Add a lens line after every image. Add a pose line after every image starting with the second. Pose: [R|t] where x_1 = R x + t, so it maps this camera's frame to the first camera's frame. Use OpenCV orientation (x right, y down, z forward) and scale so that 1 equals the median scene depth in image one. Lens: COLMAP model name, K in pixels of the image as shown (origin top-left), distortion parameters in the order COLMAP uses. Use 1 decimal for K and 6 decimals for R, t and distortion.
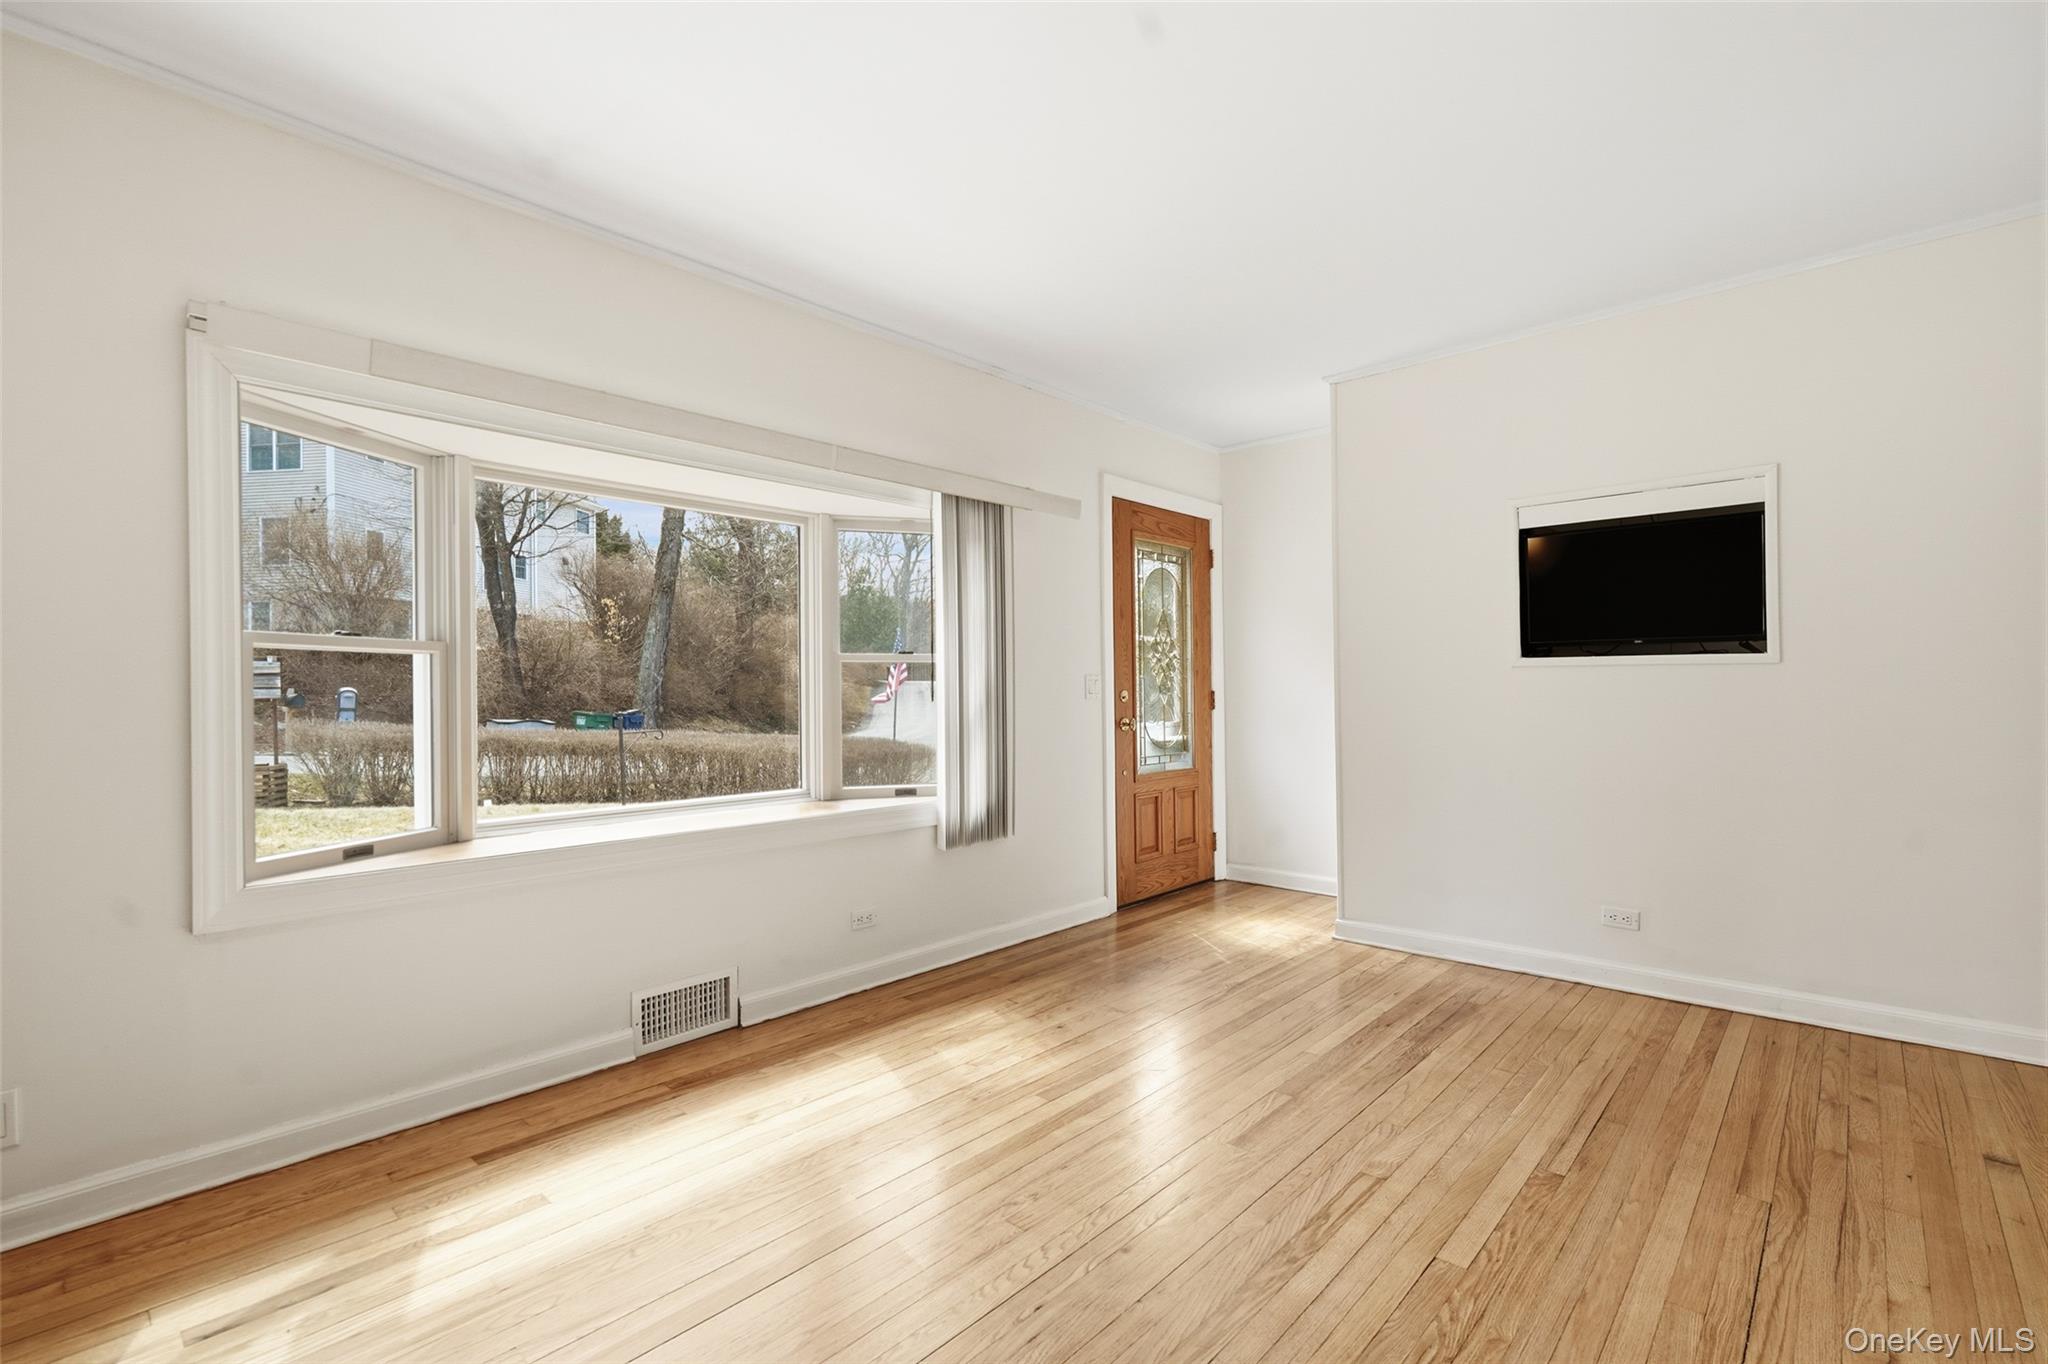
lens RADIAL K [[932.5, 0, 1019.4], [0, 932.5, 700.5], [0, 0, 1]] dist [-0.003441, 0.000139]
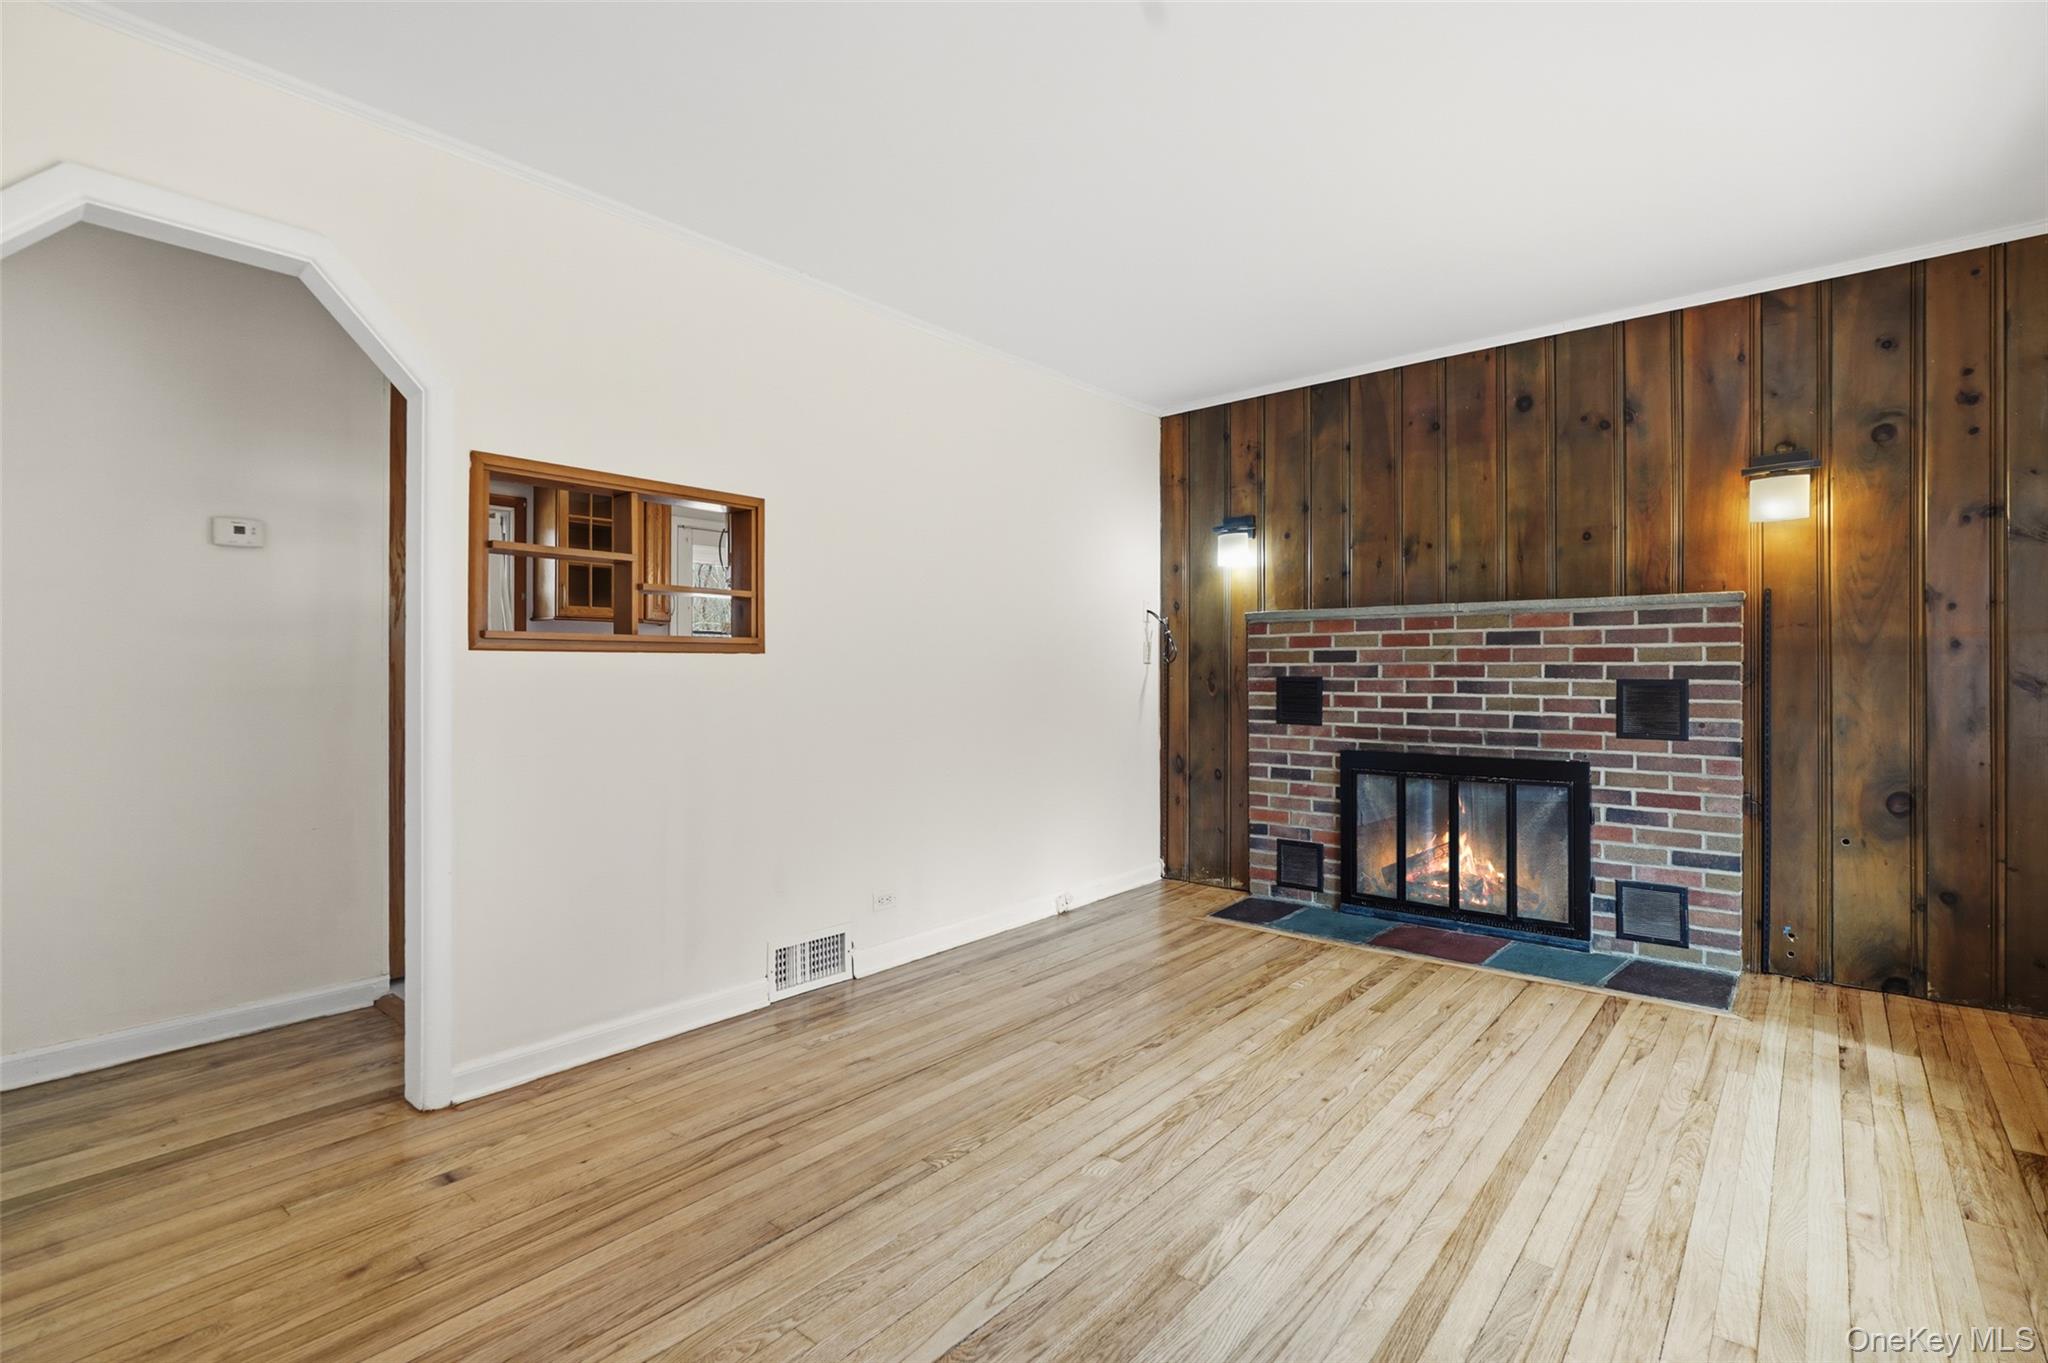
lens RADIAL K [[946.7, 0, 1013.2], [0, 946.7, 669.7], [0, 0, 1]] dist [-0.002948, 0.000970]
pose [[-0.999276, 0.009724, -0.036795, 0.373641], [0.009314, 0.999893, 0.011297, -0.019570], [0.036901, 0.010946, -0.999259, 1.447947]]
